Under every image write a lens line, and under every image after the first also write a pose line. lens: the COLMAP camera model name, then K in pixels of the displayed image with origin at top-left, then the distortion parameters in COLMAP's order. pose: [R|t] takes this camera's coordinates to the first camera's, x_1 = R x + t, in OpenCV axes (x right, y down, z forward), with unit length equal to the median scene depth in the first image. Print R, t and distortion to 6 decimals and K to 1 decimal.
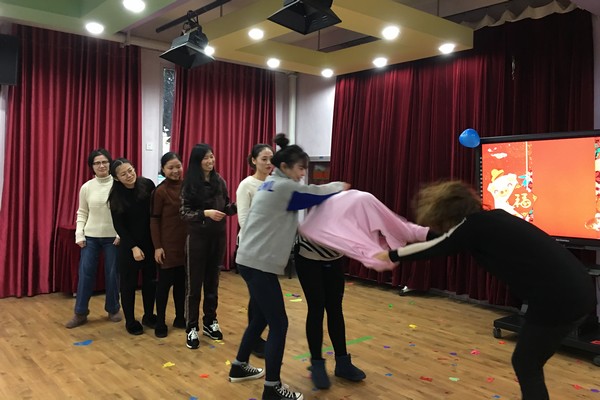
lens RADIAL K [[508.2, 0, 303.0], [0, 508.2, 169.7], [0, 0, 1]] dist [0.076084, -0.107442]
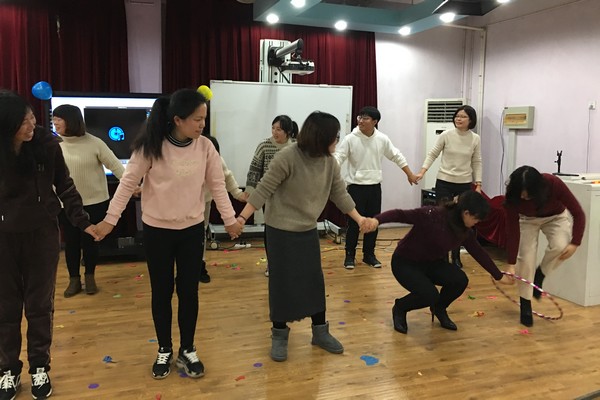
lens RADIAL K [[508.2, 0, 303.0], [0, 508.2, 169.7], [0, 0, 1]] dist [0.076084, -0.107442]
pose [[0.339921, -0.076890, 0.937305, -0.505771], [-0.019175, 0.995878, 0.088649, -0.004562], [-0.940258, -0.048106, 0.337046, 0.142532]]
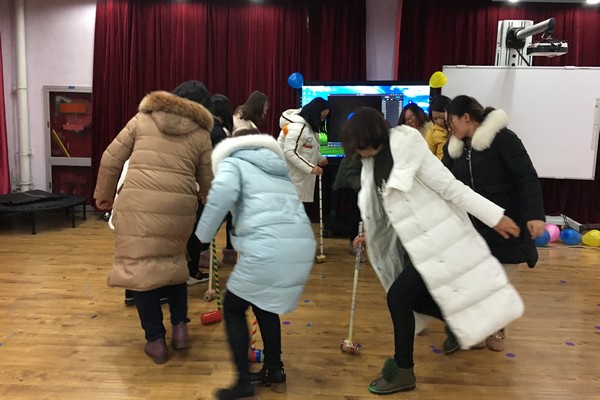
lens RADIAL K [[508.2, 0, 303.0], [0, 508.2, 169.7], [0, 0, 1]] dist [0.076084, -0.107442]
pose [[0.665681, -0.081577, 0.741764, -0.571910], [-0.021202, 0.991538, 0.128074, -0.008617], [-0.745935, -0.100983, 0.658318, 0.196341]]
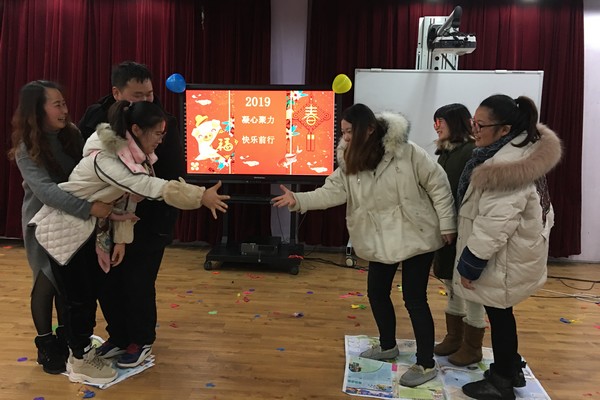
lens RADIAL K [[508.2, 0, 303.0], [0, 508.2, 169.7], [0, 0, 1]] dist [0.076084, -0.107442]
pose [[0.676988, -0.048321, 0.734406, -0.258230], [-0.029818, 0.995222, 0.092969, 0.007086], [-0.735390, -0.084838, 0.672313, 0.131565]]
